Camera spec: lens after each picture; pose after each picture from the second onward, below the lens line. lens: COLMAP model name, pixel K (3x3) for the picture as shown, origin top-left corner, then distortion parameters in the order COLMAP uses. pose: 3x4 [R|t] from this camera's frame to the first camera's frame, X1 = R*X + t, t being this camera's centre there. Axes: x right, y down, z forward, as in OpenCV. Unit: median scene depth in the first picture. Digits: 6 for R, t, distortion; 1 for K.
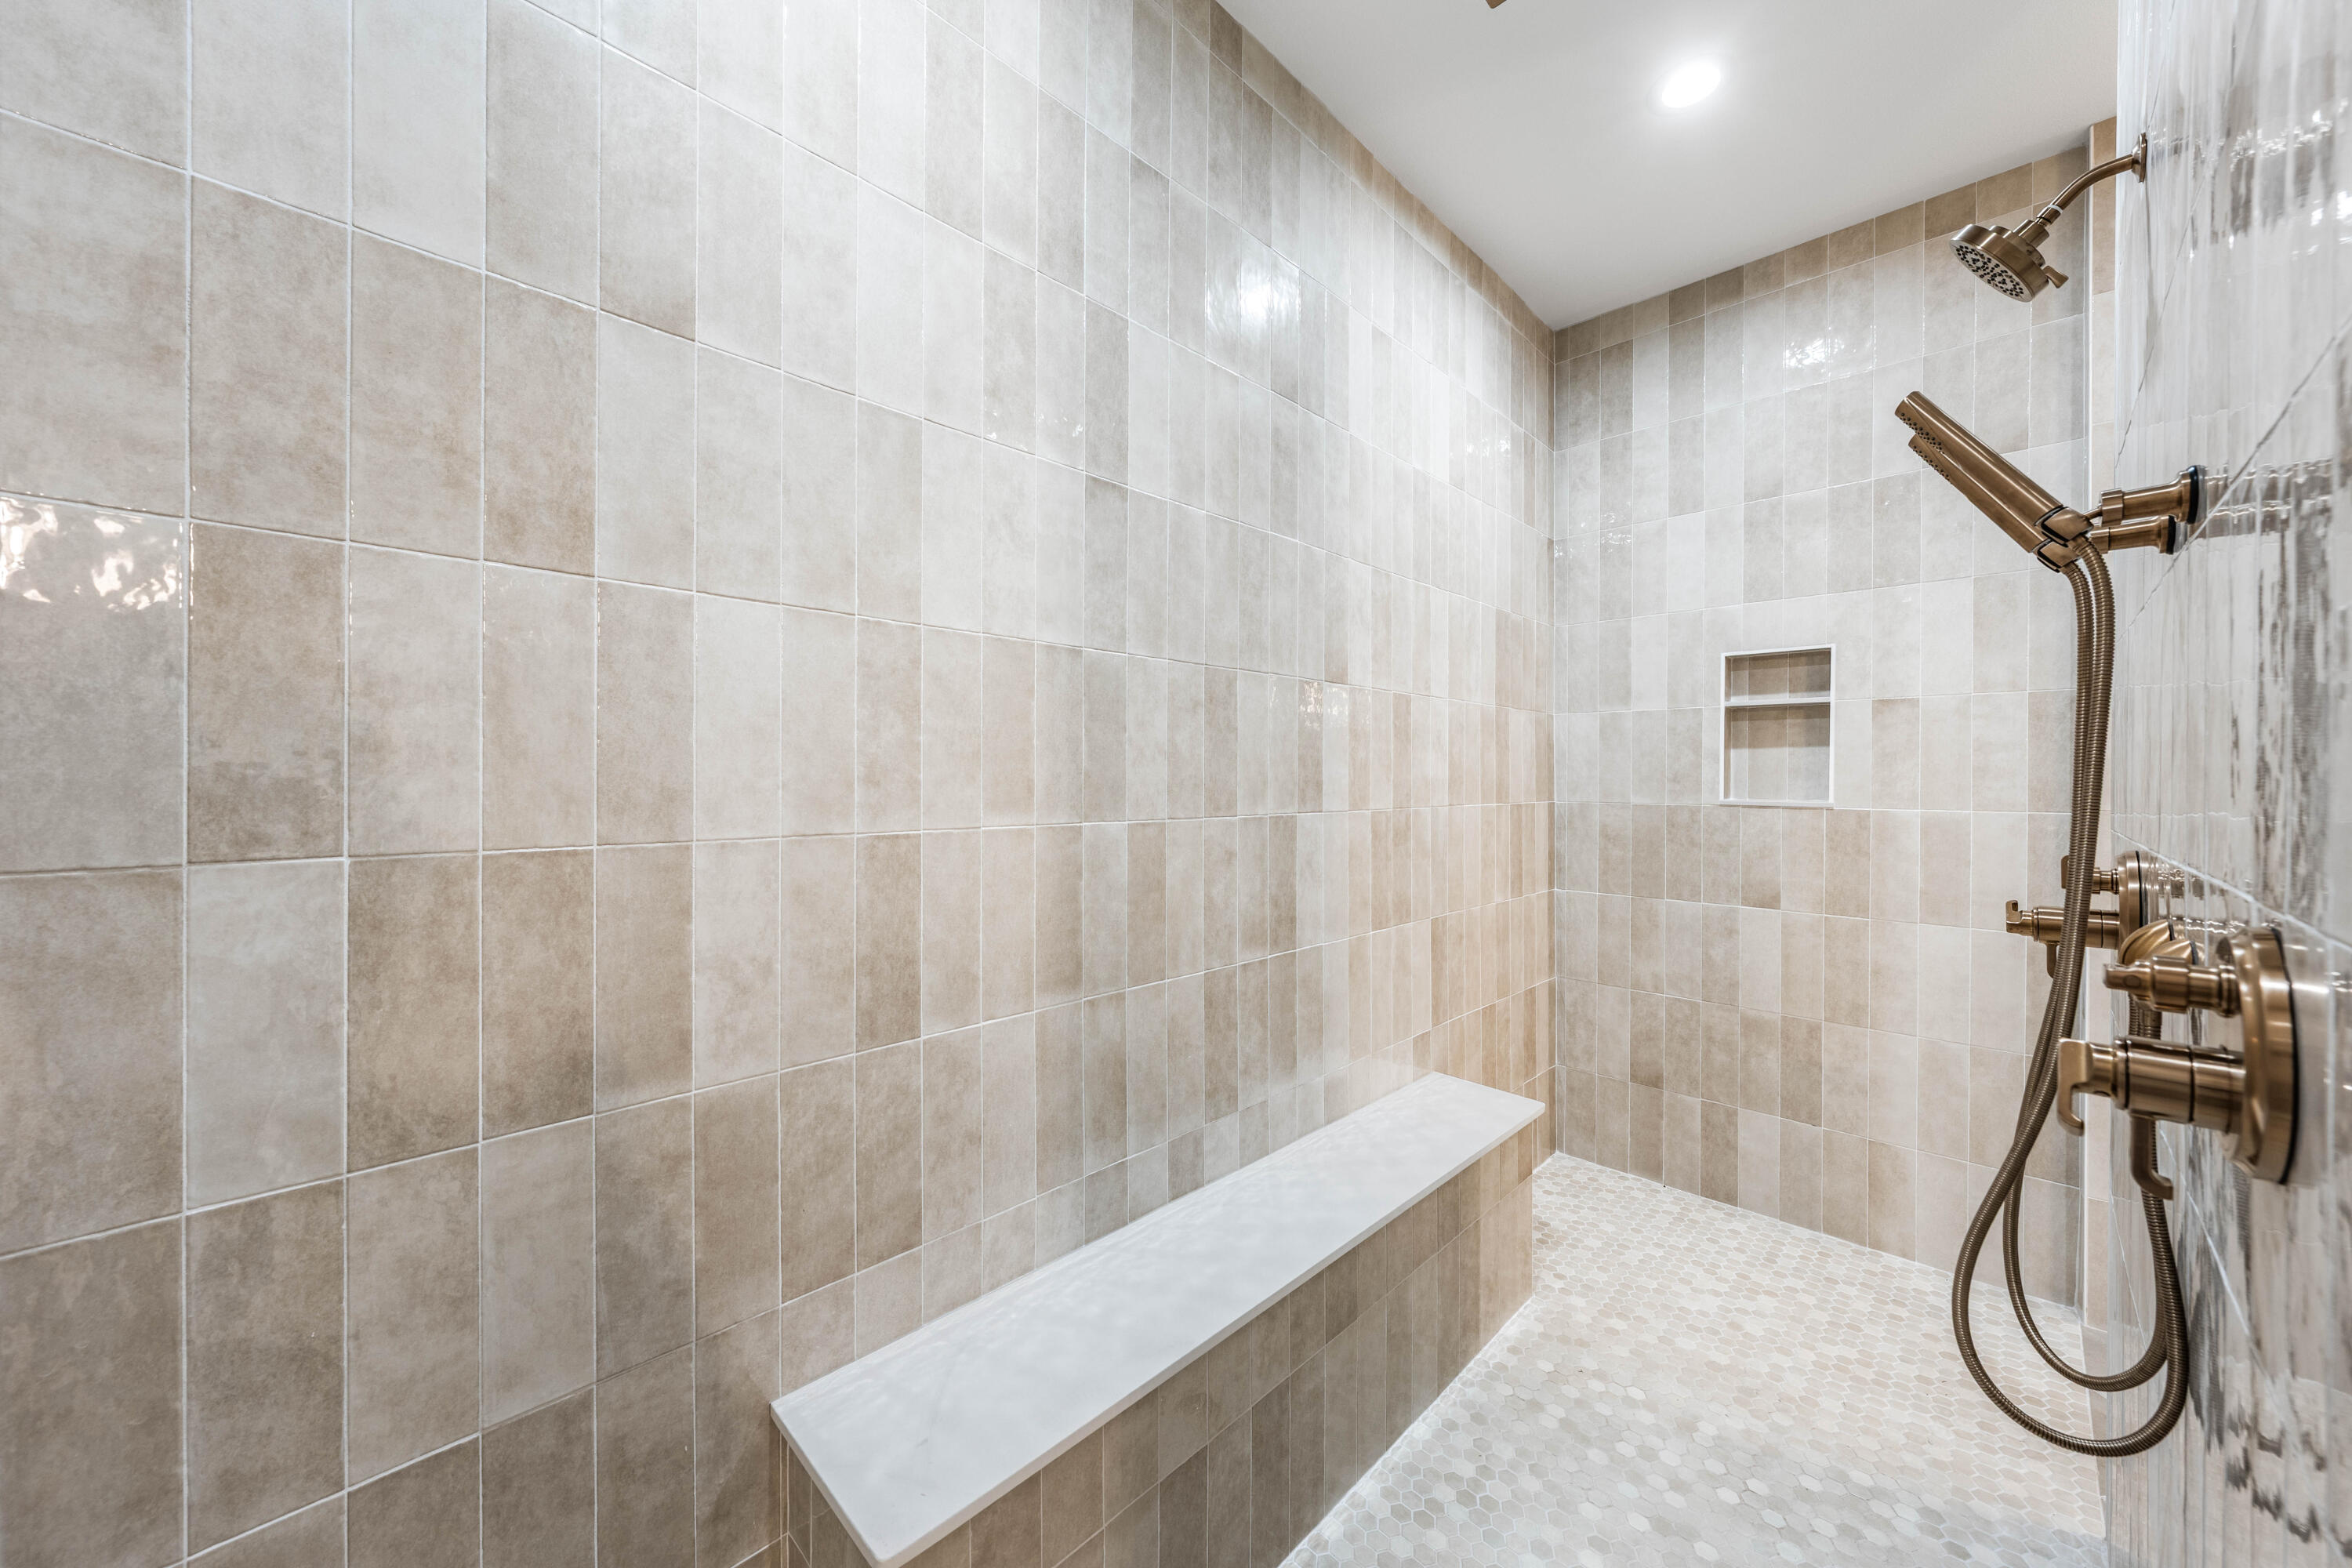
lens RADIAL K [[836.4, 0, 1169.4], [0, 836.4, 779.3], [0, 0, 1]] dist [-0.002472, -0.000330]
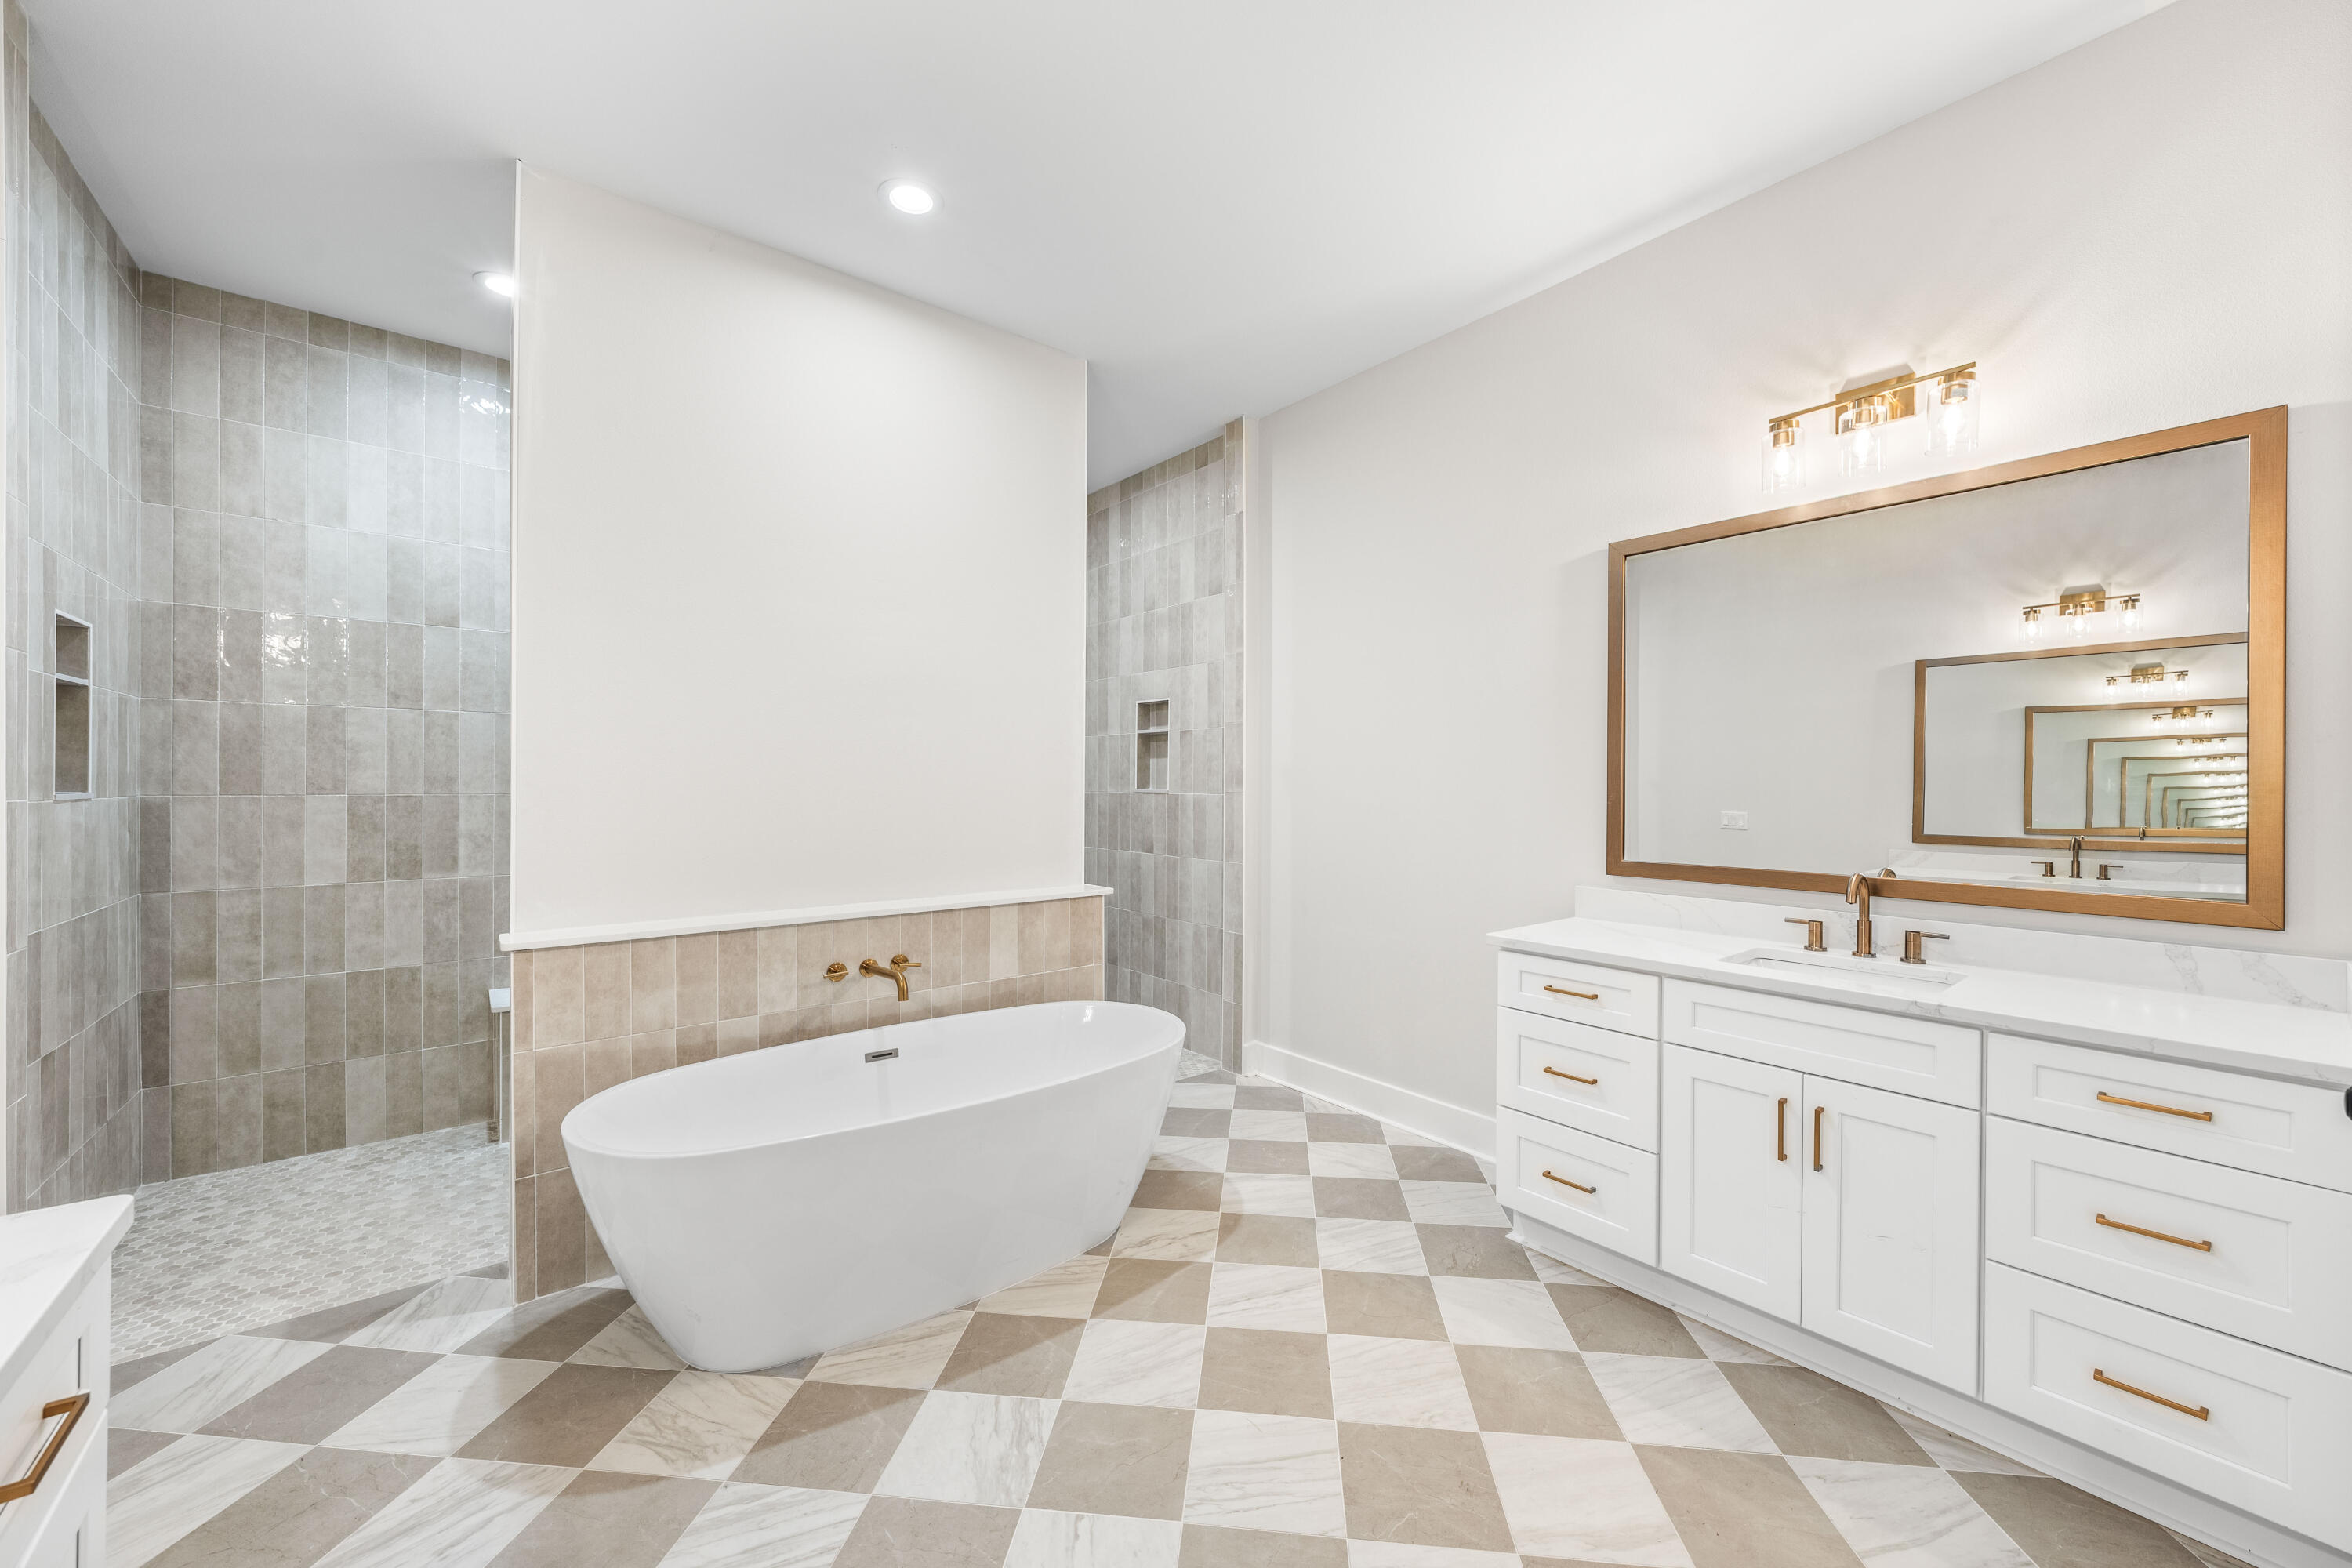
lens RADIAL K [[905.4, 0, 1192.1], [0, 905.4, 783.7], [0, 0, 1]] dist [-0.001260, -0.000236]
pose [[0.994170, -0.000007, -0.107827, 1.040233], [-0.000309, 0.999996, -0.002916, 0.019537], [0.107826, 0.002933, 0.994165, -0.844278]]
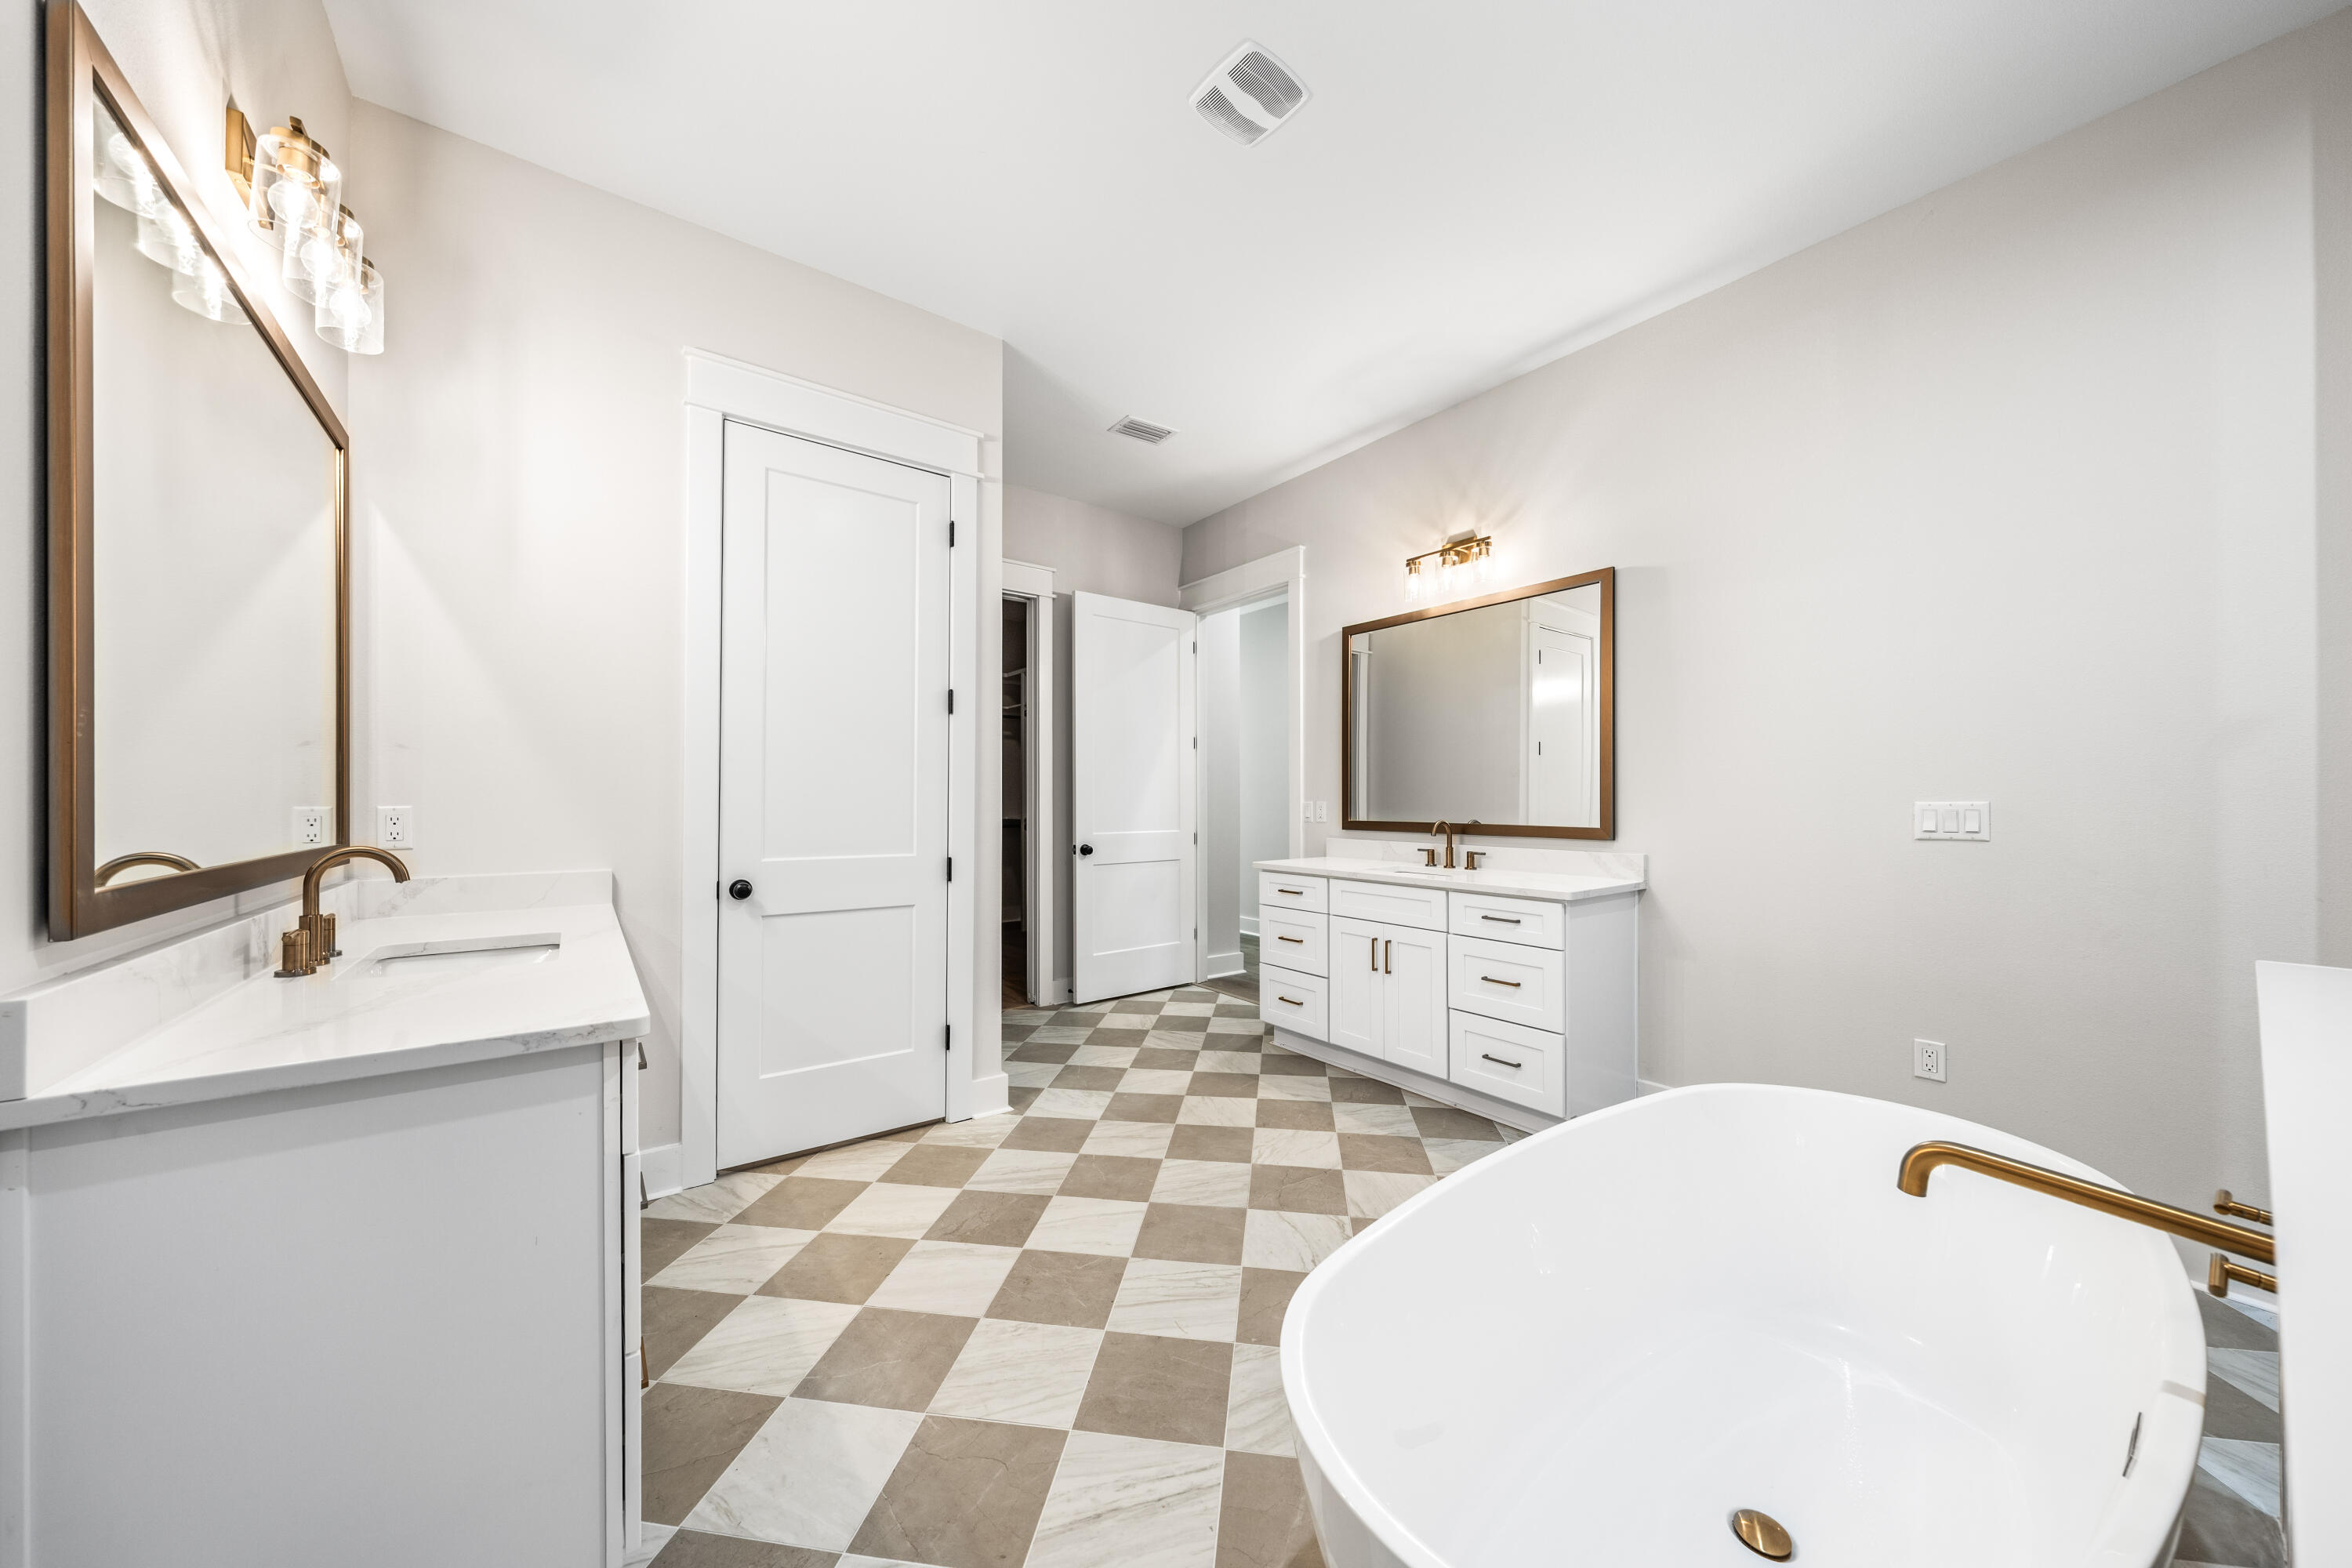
lens RADIAL K [[781.1, 0, 1174.2], [0, 781.1, 799.0], [0, 0, 1]] dist [-0.002590, -0.000284]
pose [[-0.987921, -0.003453, 0.154917, 0.907451], [-0.002994, 0.999990, 0.003193, 0.067581], [-0.154926, 0.002691, -0.987922, 0.620335]]
